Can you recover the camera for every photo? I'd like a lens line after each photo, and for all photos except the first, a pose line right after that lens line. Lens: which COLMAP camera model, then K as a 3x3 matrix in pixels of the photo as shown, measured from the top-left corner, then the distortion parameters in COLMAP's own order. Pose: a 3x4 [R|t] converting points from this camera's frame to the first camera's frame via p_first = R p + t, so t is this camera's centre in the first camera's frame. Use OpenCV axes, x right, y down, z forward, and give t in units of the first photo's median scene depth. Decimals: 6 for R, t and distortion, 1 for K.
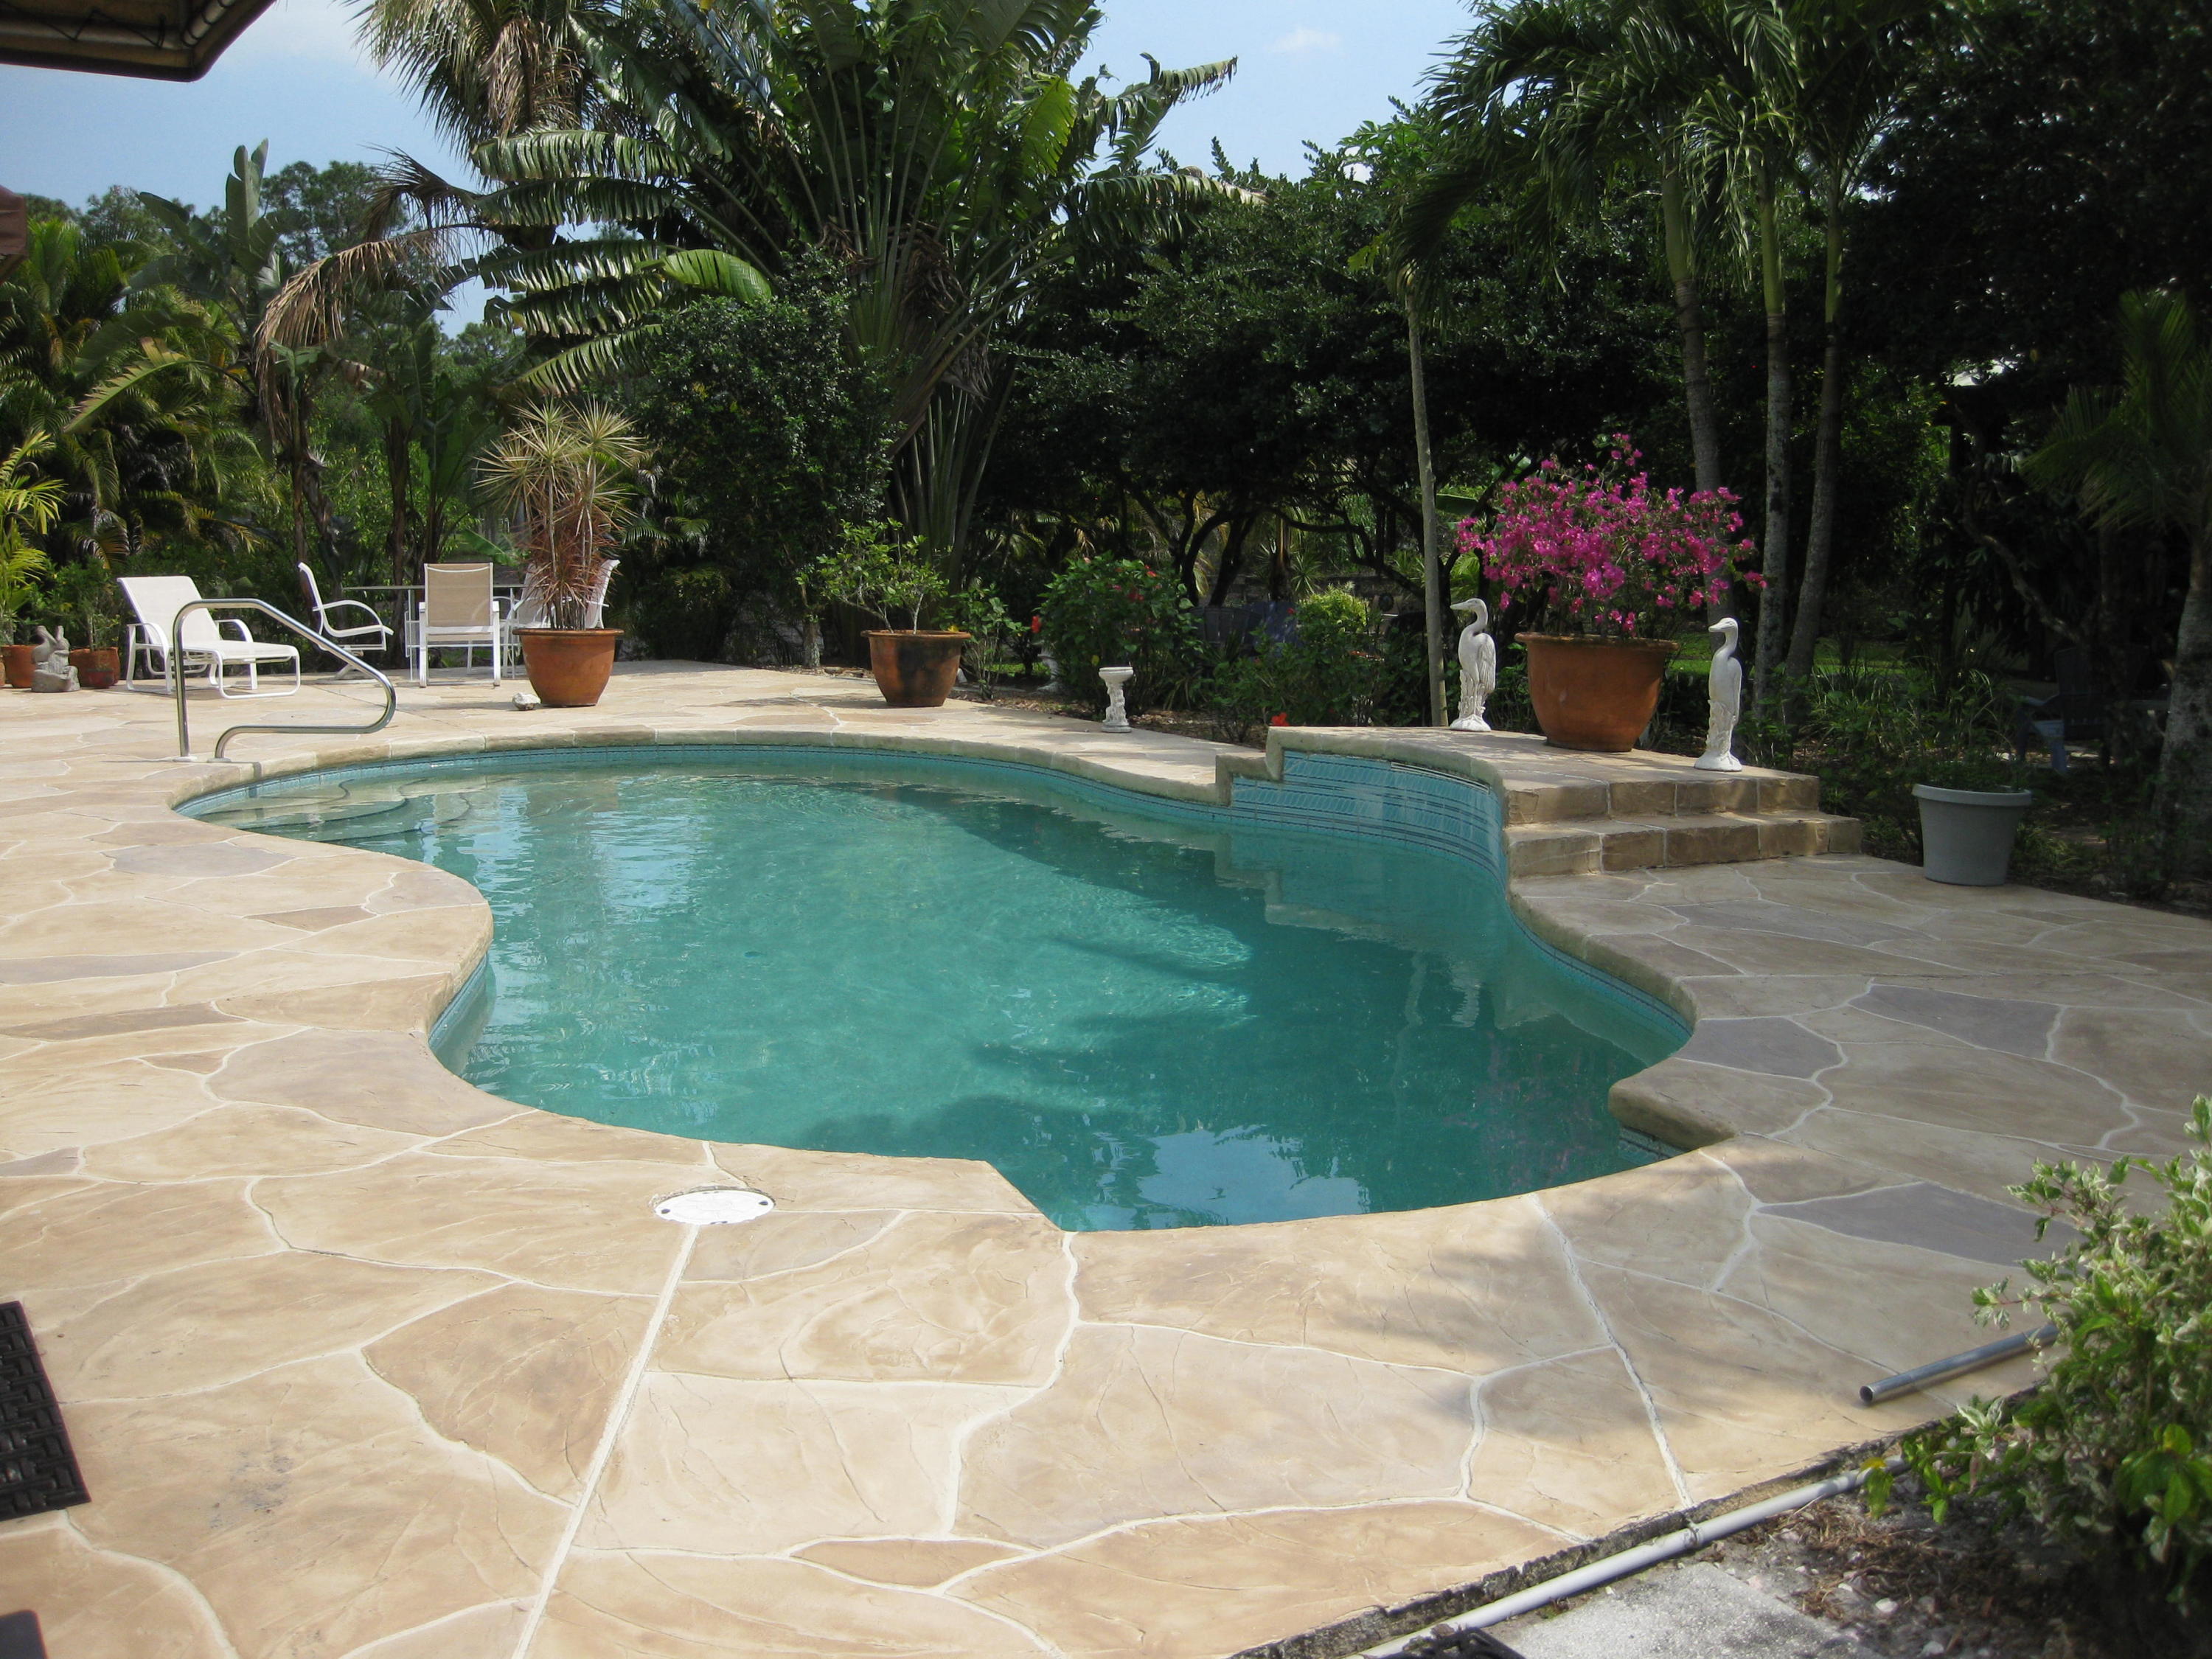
lens RADIAL K [[2272.2, 0, 1102.0], [0, 2272.2, 829.9], [0, 0, 1]] dist [-0.112983, 0.000000]
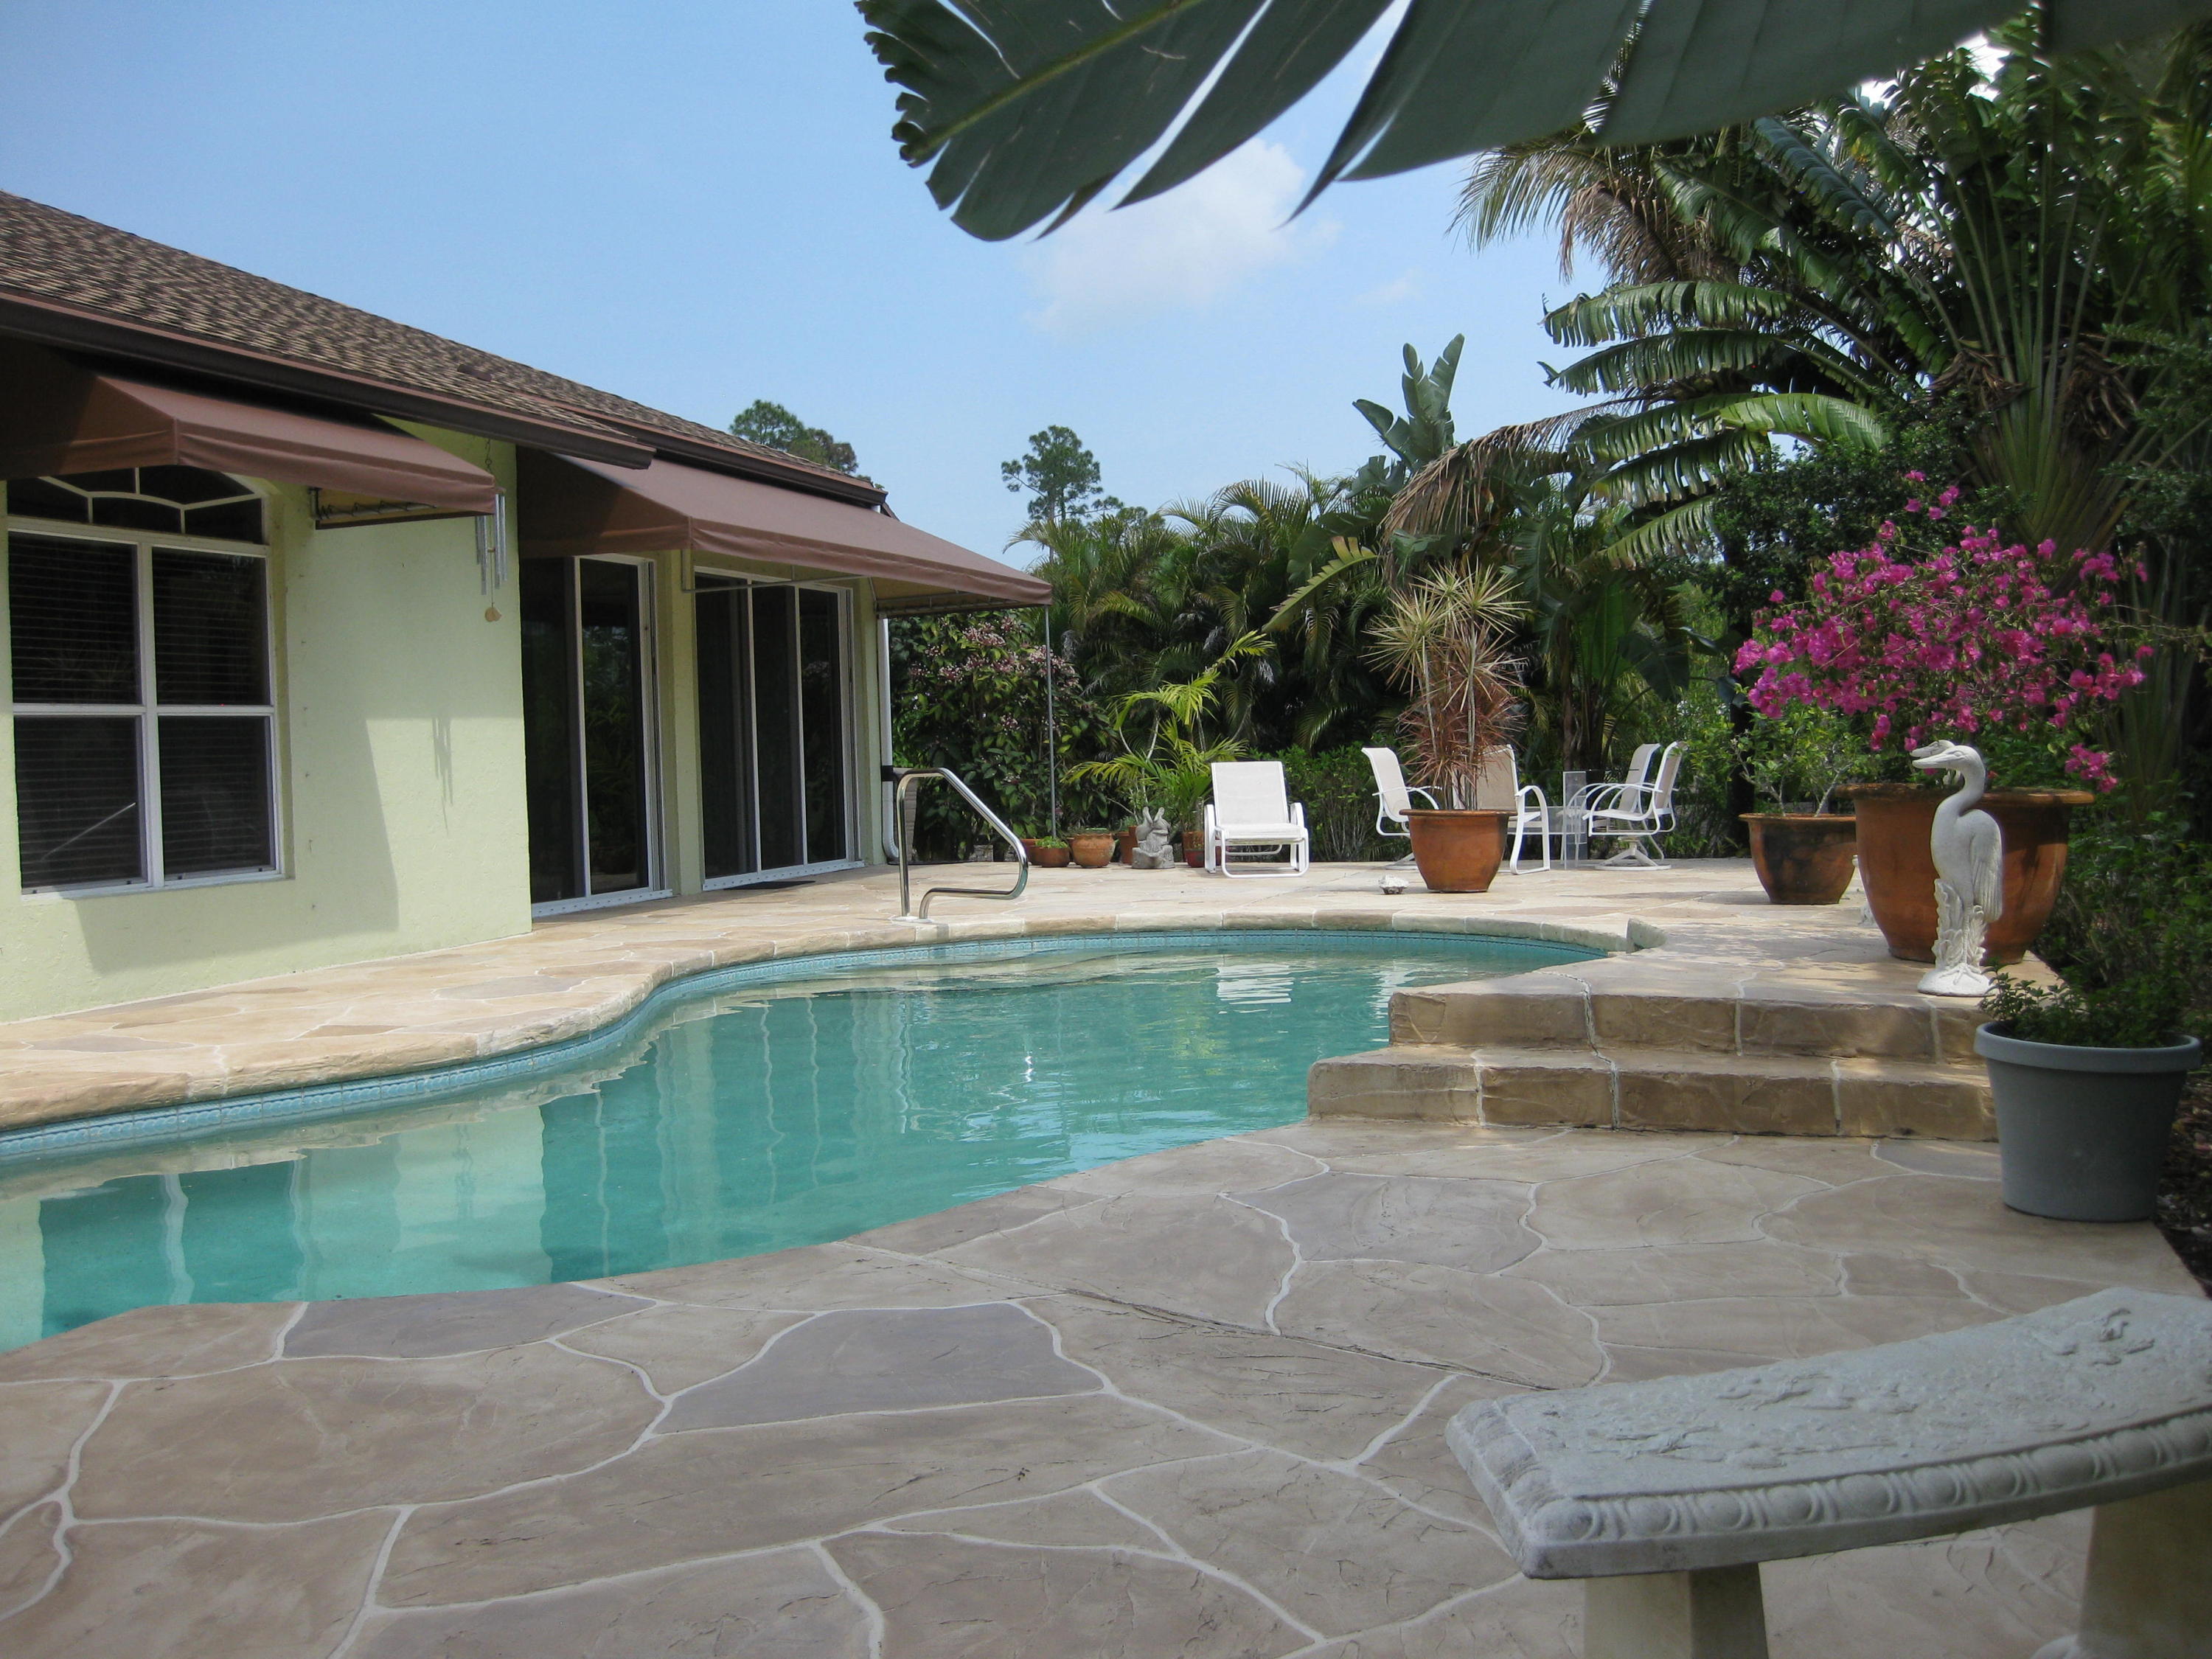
lens RADIAL K [[2272.2, 0, 1105.1], [0, 2272.2, 831.7], [0, 0, 1]] dist [-0.112983, 0.000000]
pose [[0.689515, 0.005498, -0.724250, 0.307074], [-0.075842, 0.995022, -0.064650, -0.007475], [0.720289, 0.099506, 0.686500, 0.228717]]
